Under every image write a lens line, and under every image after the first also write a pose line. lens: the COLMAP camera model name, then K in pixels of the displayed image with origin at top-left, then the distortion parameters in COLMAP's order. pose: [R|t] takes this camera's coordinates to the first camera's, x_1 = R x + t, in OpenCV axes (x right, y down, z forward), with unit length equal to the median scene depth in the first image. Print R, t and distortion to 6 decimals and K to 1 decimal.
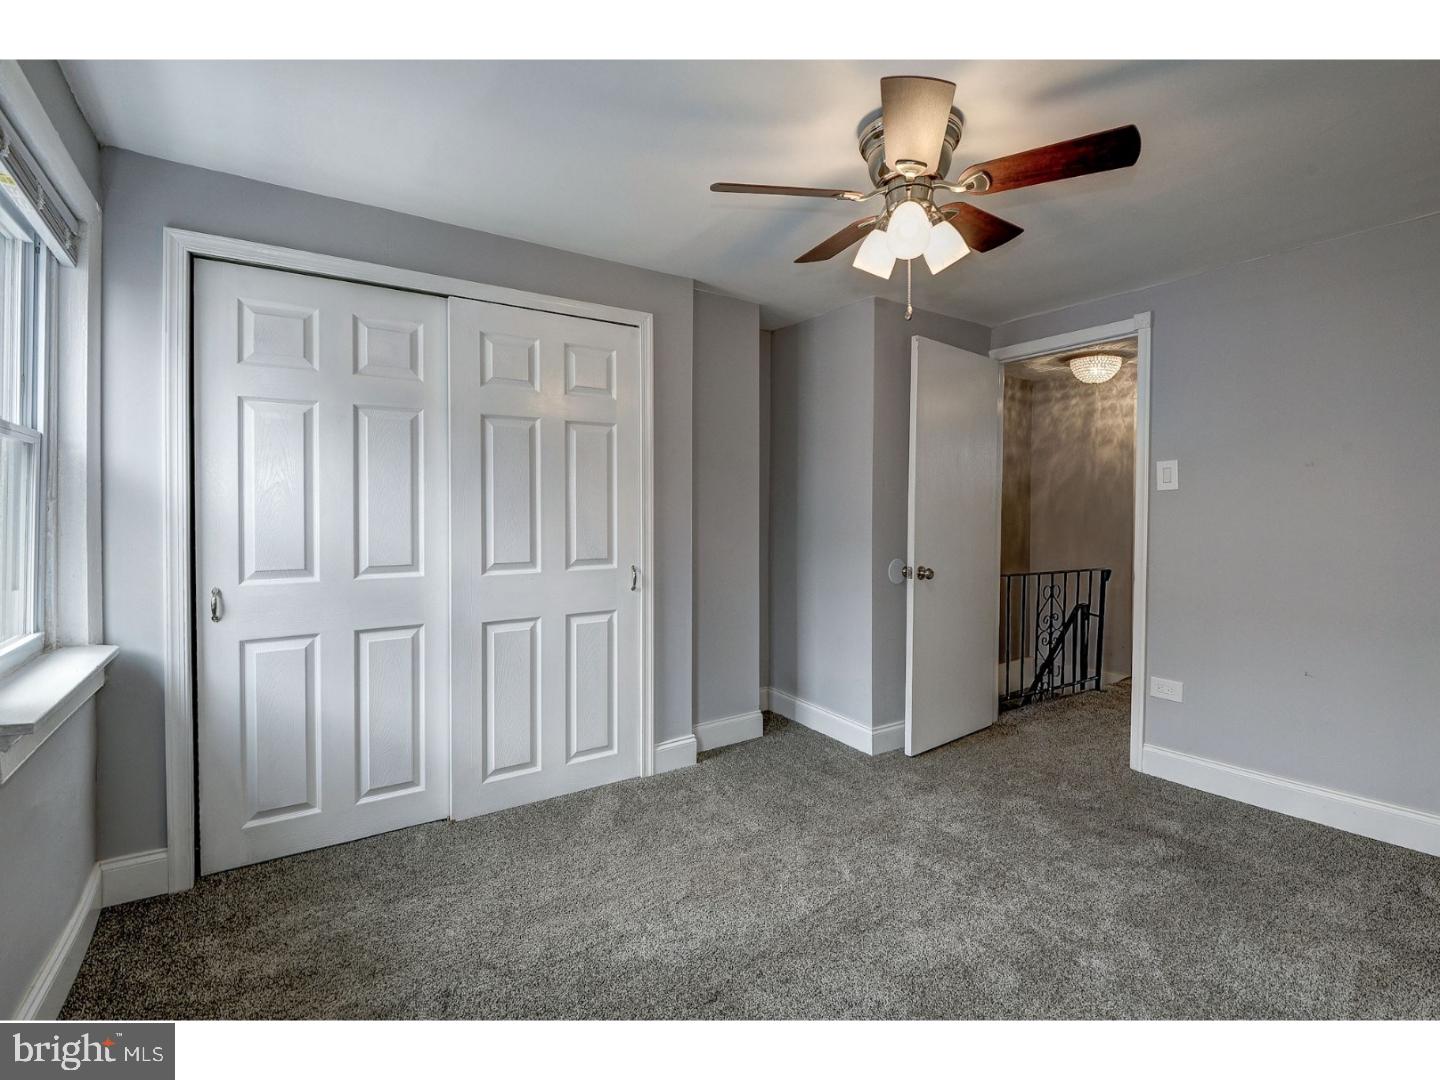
lens RADIAL K [[680.1, 0, 725.5], [0, 680.1, 518.3], [0, 0, 1]] dist [-0.002219, -0.011360]
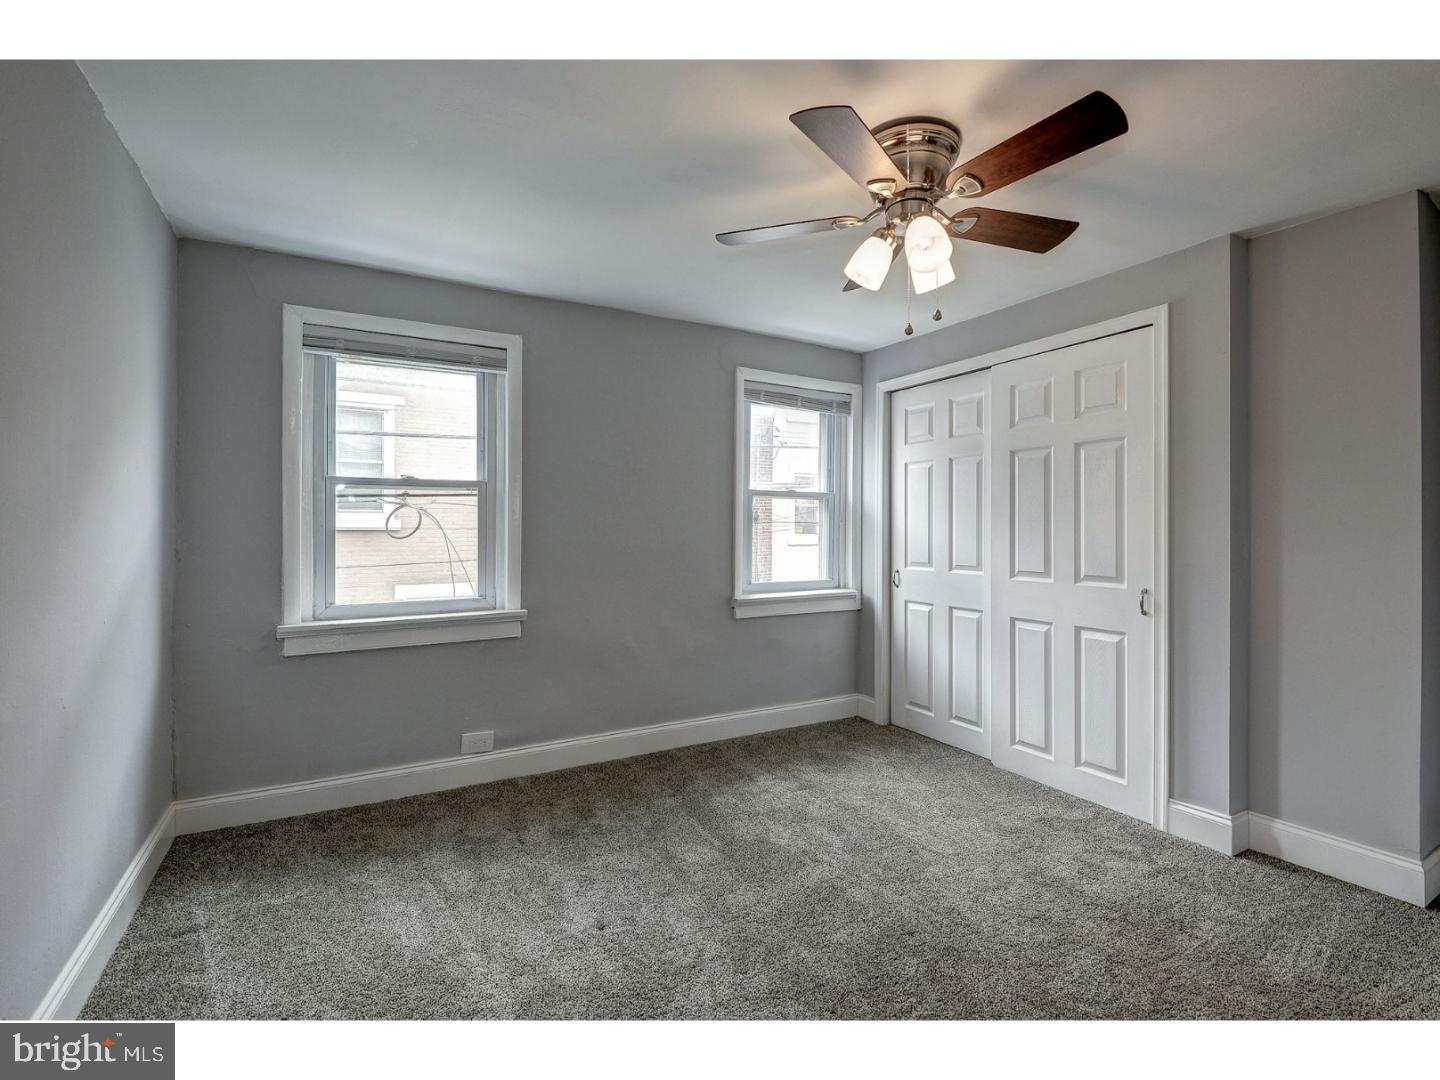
lens RADIAL K [[680.1, 0, 749.2], [0, 680.1, 523.6], [0, 0, 1]] dist [-0.002219, -0.011360]
pose [[-0.078204, -0.002131, -0.996935, 0.862037], [-0.012401, 0.999922, -0.001164, -0.010485], [0.996860, 0.012272, -0.078224, 0.573152]]
